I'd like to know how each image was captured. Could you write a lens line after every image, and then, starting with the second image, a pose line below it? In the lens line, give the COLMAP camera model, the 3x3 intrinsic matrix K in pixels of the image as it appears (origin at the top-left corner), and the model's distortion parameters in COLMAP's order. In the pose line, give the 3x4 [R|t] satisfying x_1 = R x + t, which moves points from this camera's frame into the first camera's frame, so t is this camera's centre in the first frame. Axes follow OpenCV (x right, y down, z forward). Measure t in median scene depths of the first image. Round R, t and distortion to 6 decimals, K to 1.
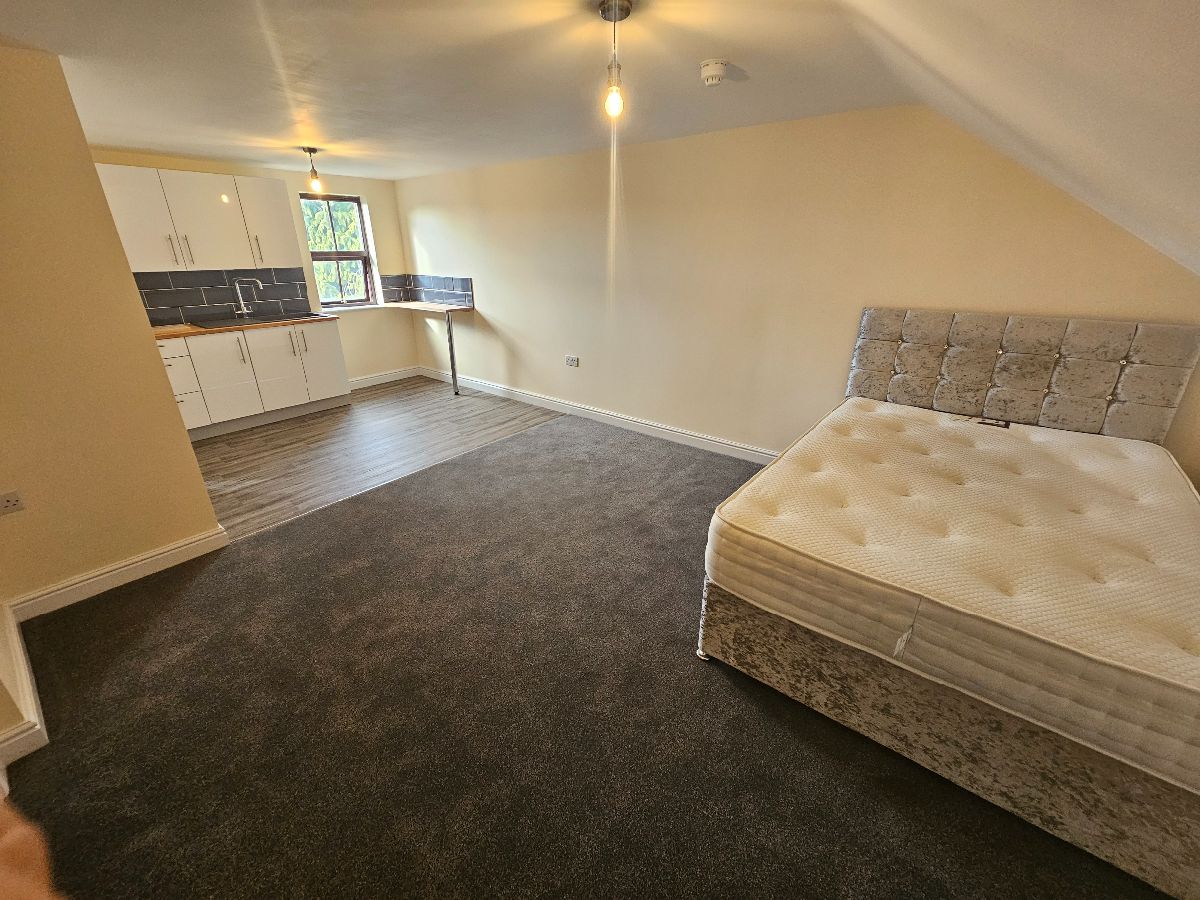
lens RADIAL K [[492.8, 0, 596.5], [0, 492.8, 446.9], [0, 0, 1]] dist [0.006857, 0.000119]
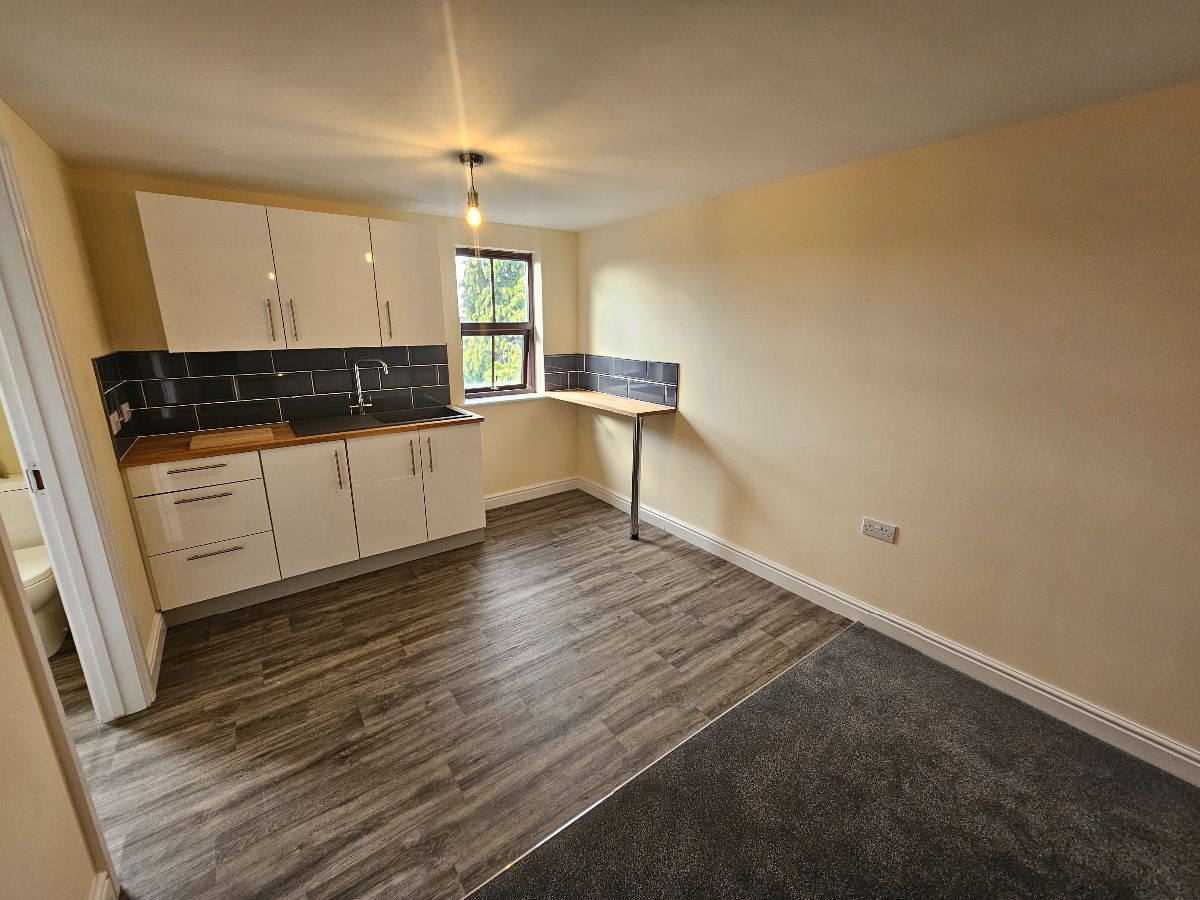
lens RADIAL K [[492.8, 0, 596.5], [0, 492.8, 446.9], [0, 0, 1]] dist [0.006857, 0.000119]
pose [[0.965690, 0.072250, -0.249446, -0.190797], [-0.104562, 0.987397, -0.118803, -0.149949], [0.237719, 0.140809, 0.961074, 0.373600]]
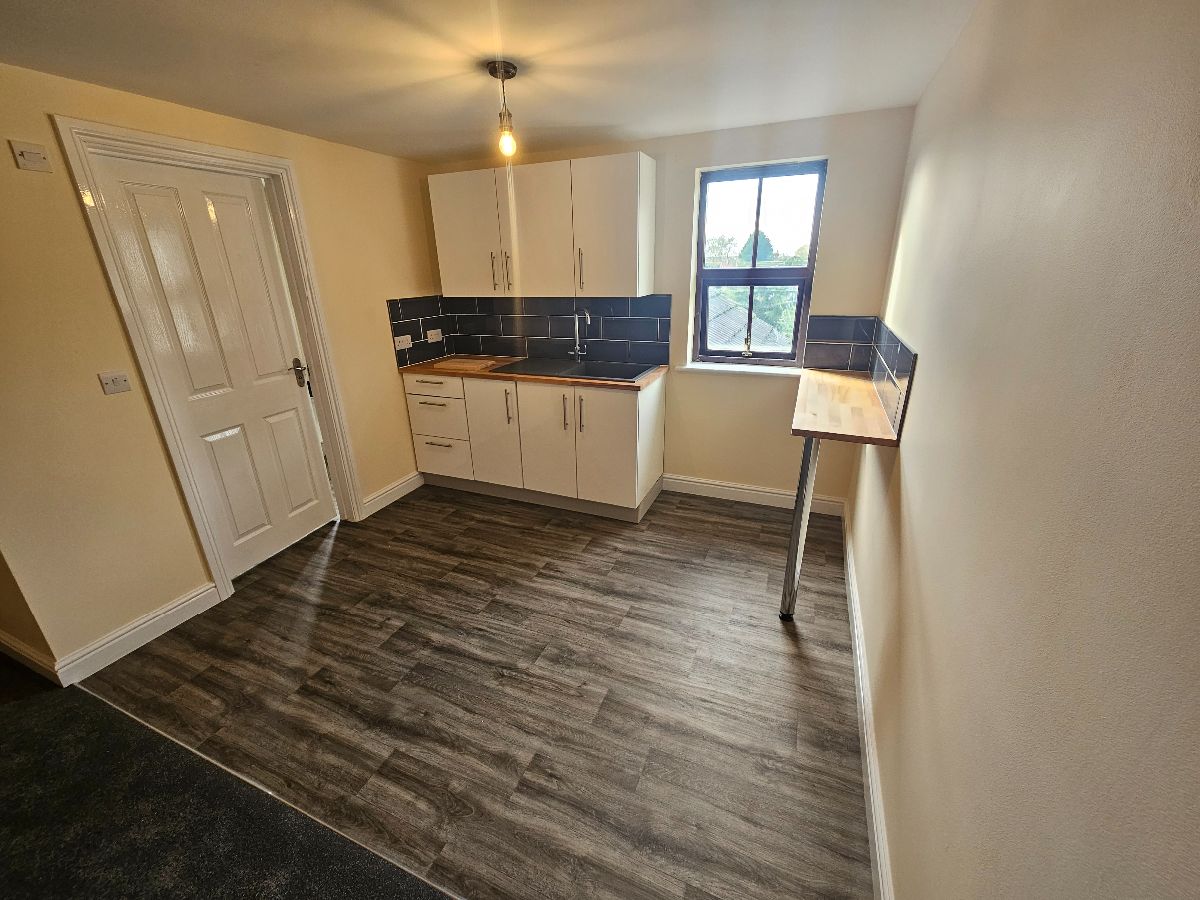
lens RADIAL K [[492.8, 0, 596.5], [0, 492.8, 446.9], [0, 0, 1]] dist [0.006857, 0.000119]
pose [[0.265463, 0.337452, -0.903136, -0.001739], [-0.343042, 0.908504, 0.238626, -0.296276], [0.901028, 0.246467, 0.356935, 0.717099]]
